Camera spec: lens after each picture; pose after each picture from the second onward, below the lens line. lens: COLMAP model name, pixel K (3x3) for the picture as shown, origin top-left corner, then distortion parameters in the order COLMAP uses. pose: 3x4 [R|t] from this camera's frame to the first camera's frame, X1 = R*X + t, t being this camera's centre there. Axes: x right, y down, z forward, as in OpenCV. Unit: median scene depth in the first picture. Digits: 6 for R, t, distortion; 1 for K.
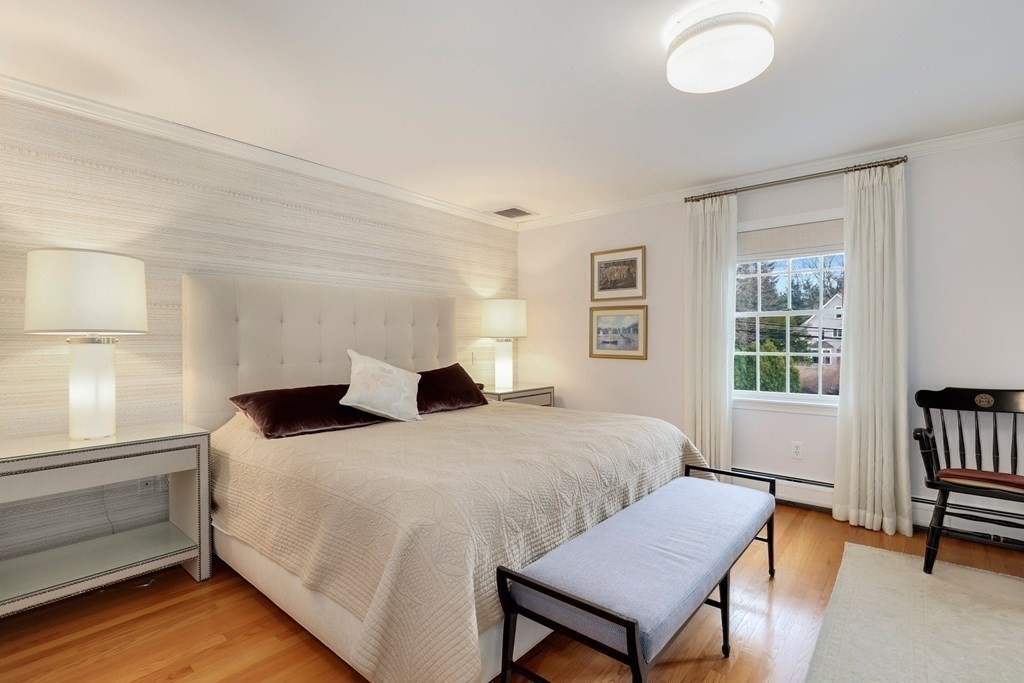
lens RADIAL K [[477.0, 0, 512.0], [0, 477.0, 341.5], [0, 0, 1]] dist [-0.016466, 0.000167]
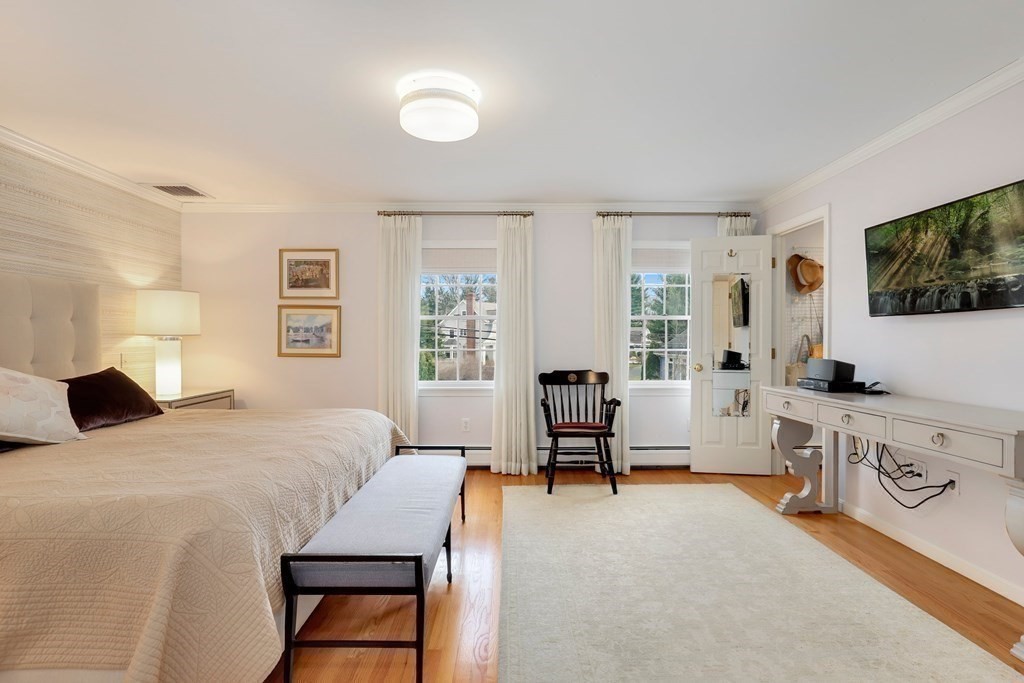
lens RADIAL K [[471.1, 0, 512.0], [0, 471.1, 341.5], [0, 0, 1]] dist [-0.004899, 0.000091]
pose [[0.762121, -0.002717, 0.647429, -0.136410], [0.000177, 0.999992, 0.003988, -0.001340], [-0.647435, -0.002924, 0.762115, -0.053324]]
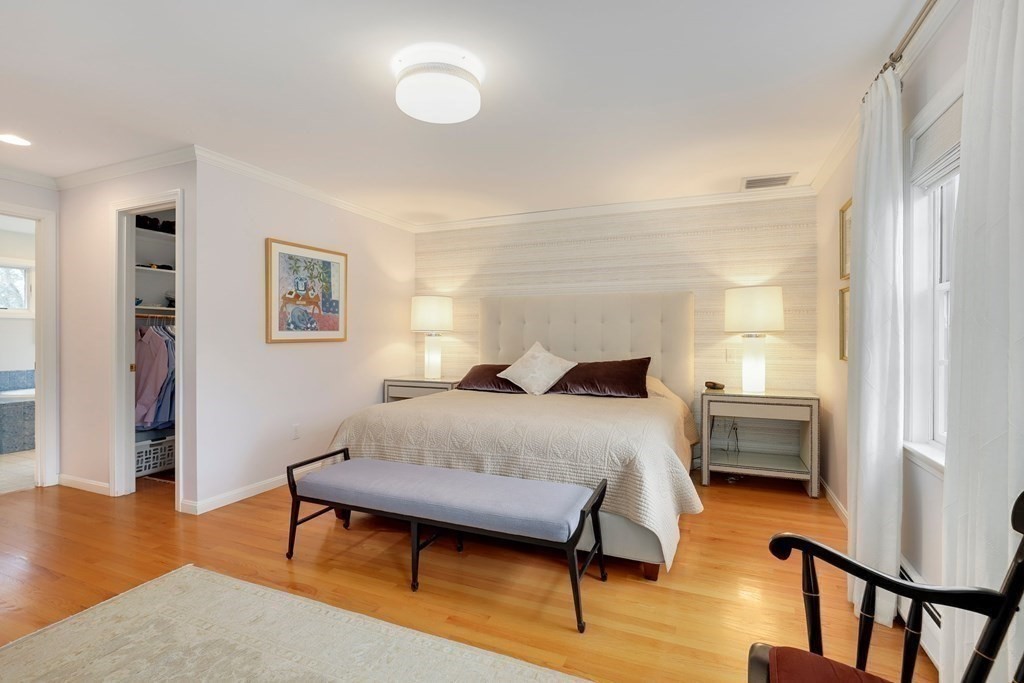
lens RADIAL K [[471.1, 0, 512.0], [0, 471.1, 341.5], [0, 0, 1]] dist [-0.004899, 0.000091]
pose [[0.309107, 0.014091, -0.950923, 0.953743], [-0.005172, 0.999900, 0.013135, -0.001478], [0.951013, 0.000858, 0.309149, 0.485014]]
